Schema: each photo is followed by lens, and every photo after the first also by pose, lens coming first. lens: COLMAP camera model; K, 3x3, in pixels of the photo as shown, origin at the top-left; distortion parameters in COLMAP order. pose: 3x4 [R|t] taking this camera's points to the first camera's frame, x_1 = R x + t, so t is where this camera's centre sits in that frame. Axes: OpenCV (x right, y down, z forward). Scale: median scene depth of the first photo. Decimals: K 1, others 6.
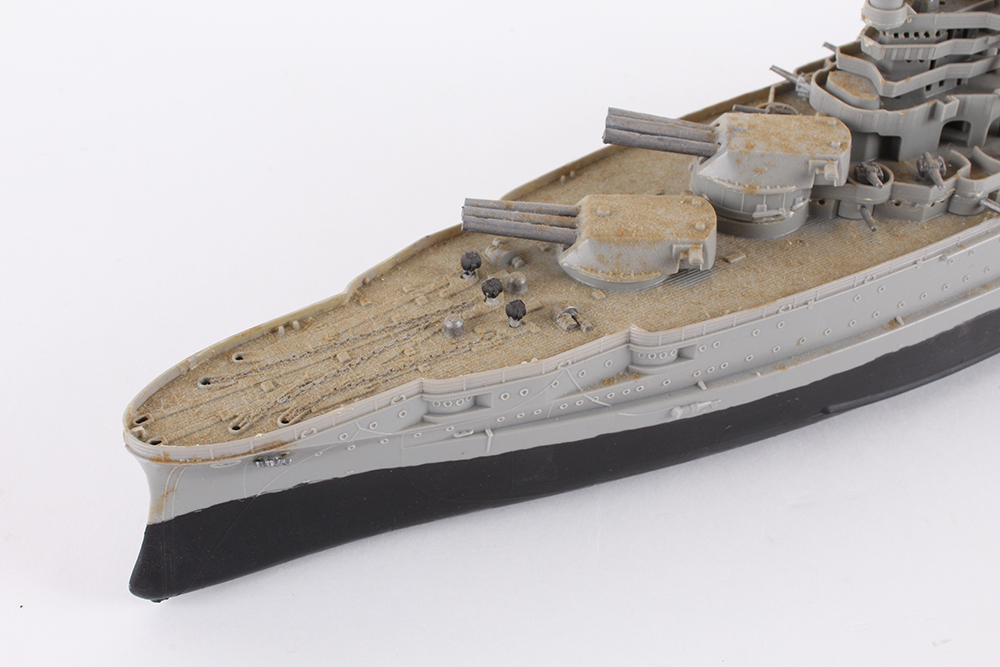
lens RADIAL K [[1418.0, 0, 505.2], [0, 1418.0, 333.2], [0, 0, 1]] dist [-0.057977, 0.000000]
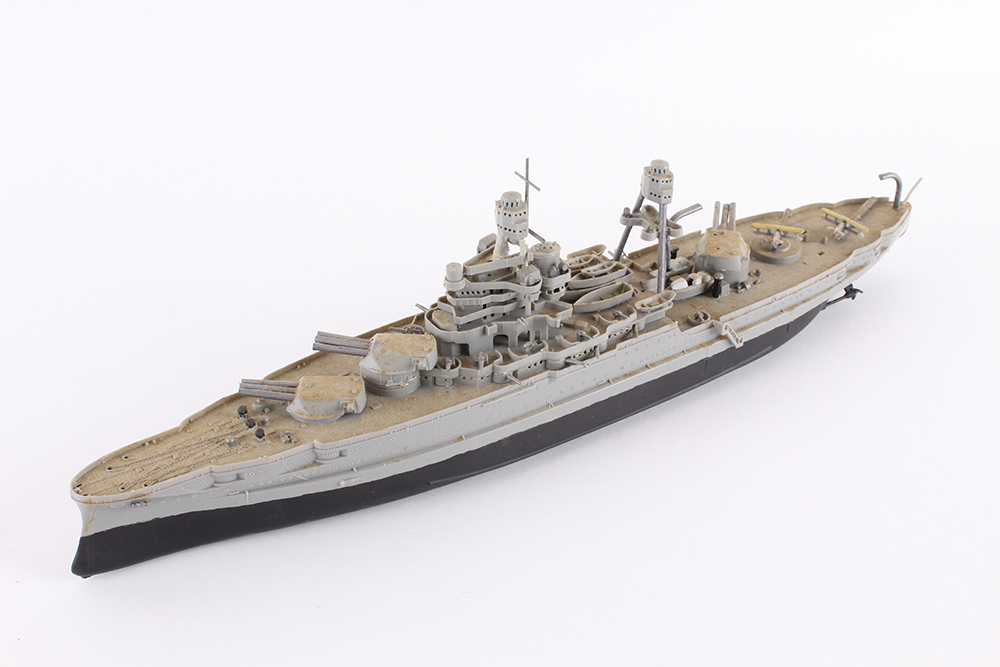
lens RADIAL K [[1513.5, 0, 507.2], [0, 1513.5, 295.5], [0, 0, 1]] dist [-0.042260, 0.000000]
pose [[0.999642, -0.011397, 0.024212, 0.305032], [0.014285, 0.992346, -0.122663, 0.057483], [-0.022629, 0.122965, 0.992153, -1.183950]]
